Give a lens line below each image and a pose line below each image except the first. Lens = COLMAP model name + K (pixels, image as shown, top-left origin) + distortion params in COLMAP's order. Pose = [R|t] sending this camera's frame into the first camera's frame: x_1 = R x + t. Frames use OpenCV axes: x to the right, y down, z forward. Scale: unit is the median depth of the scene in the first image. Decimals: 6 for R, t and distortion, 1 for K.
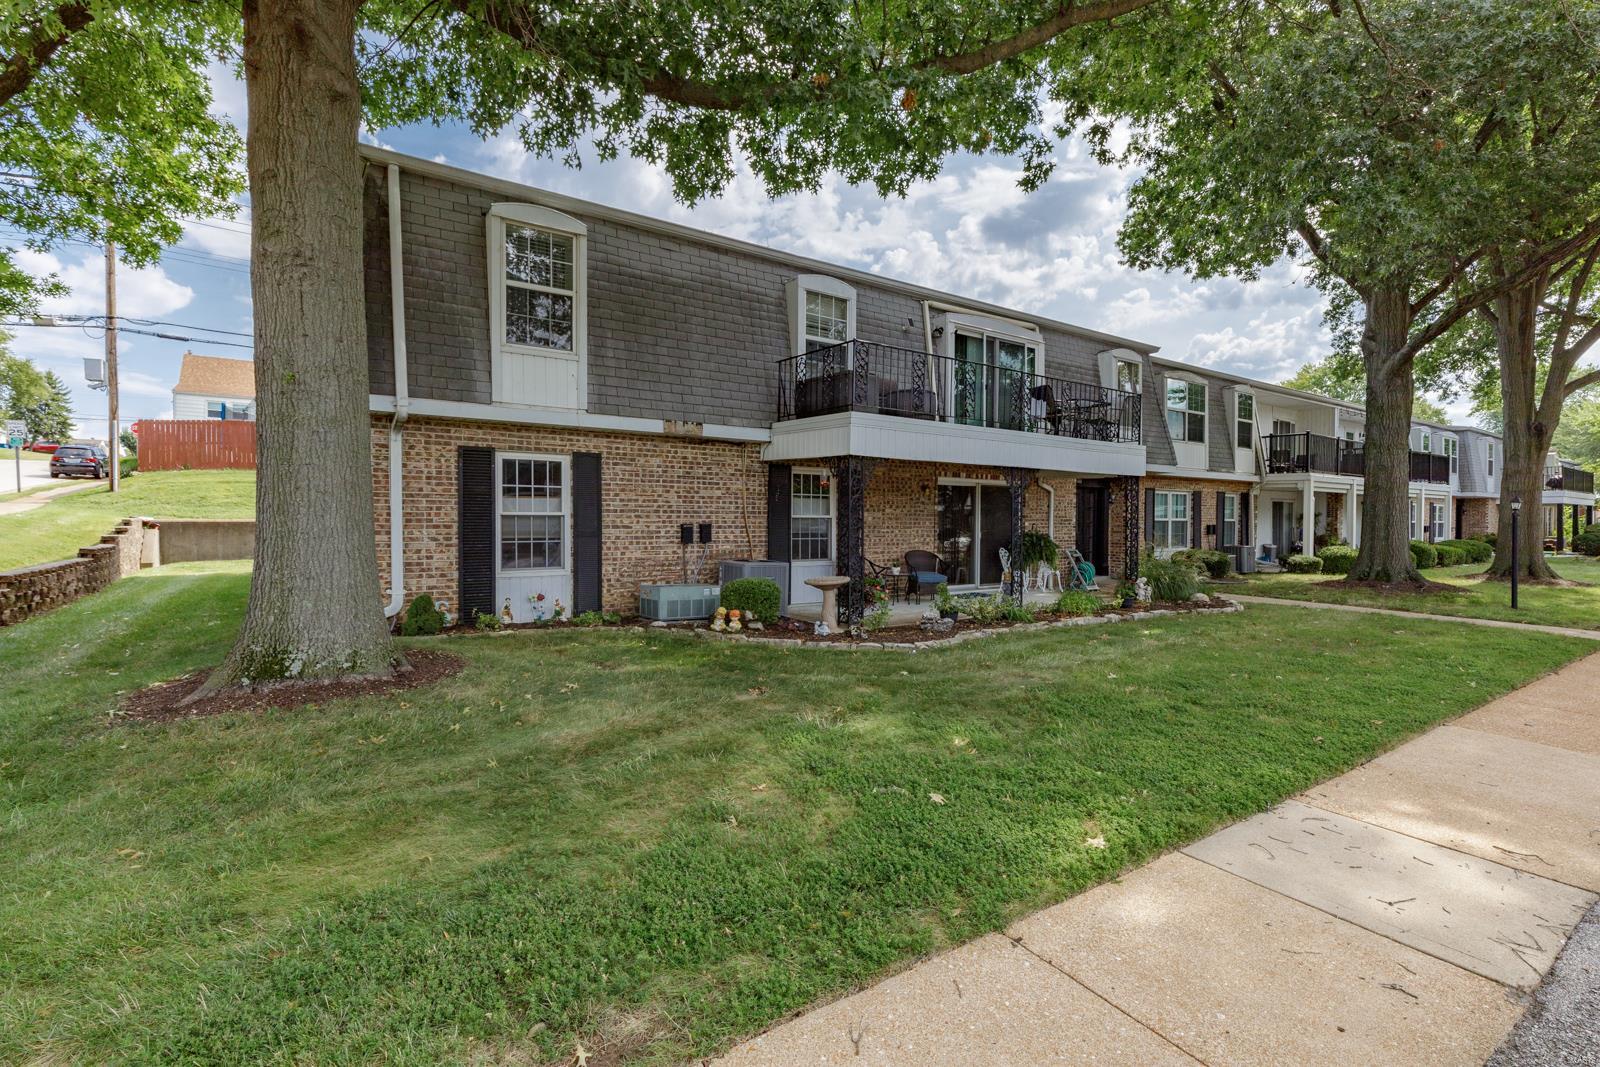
lens RADIAL K [[759.8, 0, 806.0], [0, 759.8, 533.0], [0, 0, 1]] dist [0.001304, -0.000600]
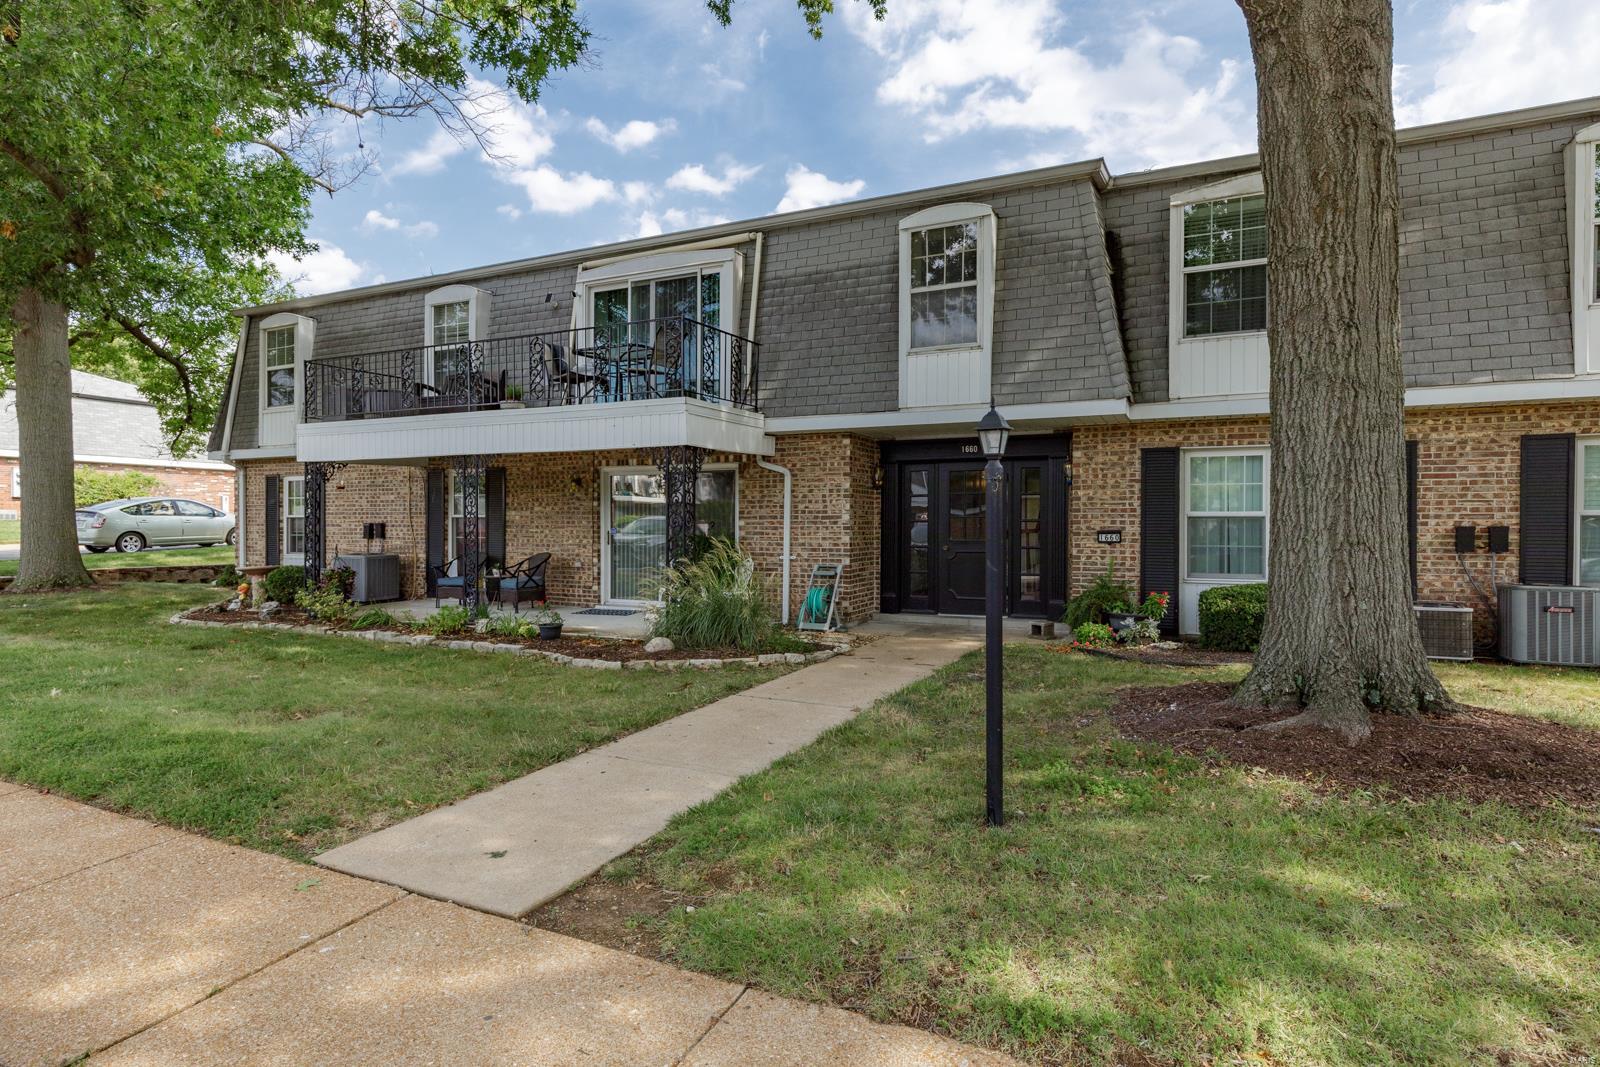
lens RADIAL K [[750.4, 0, 800.0], [0, 750.4, 533.5], [0, 0, 1]] dist [0.001448, 0.000124]
pose [[0.531803, 0.007727, -0.846833, 1.183952], [-0.011212, 0.999935, 0.002083, -0.005160], [0.846794, 0.008387, 0.531855, 0.879508]]
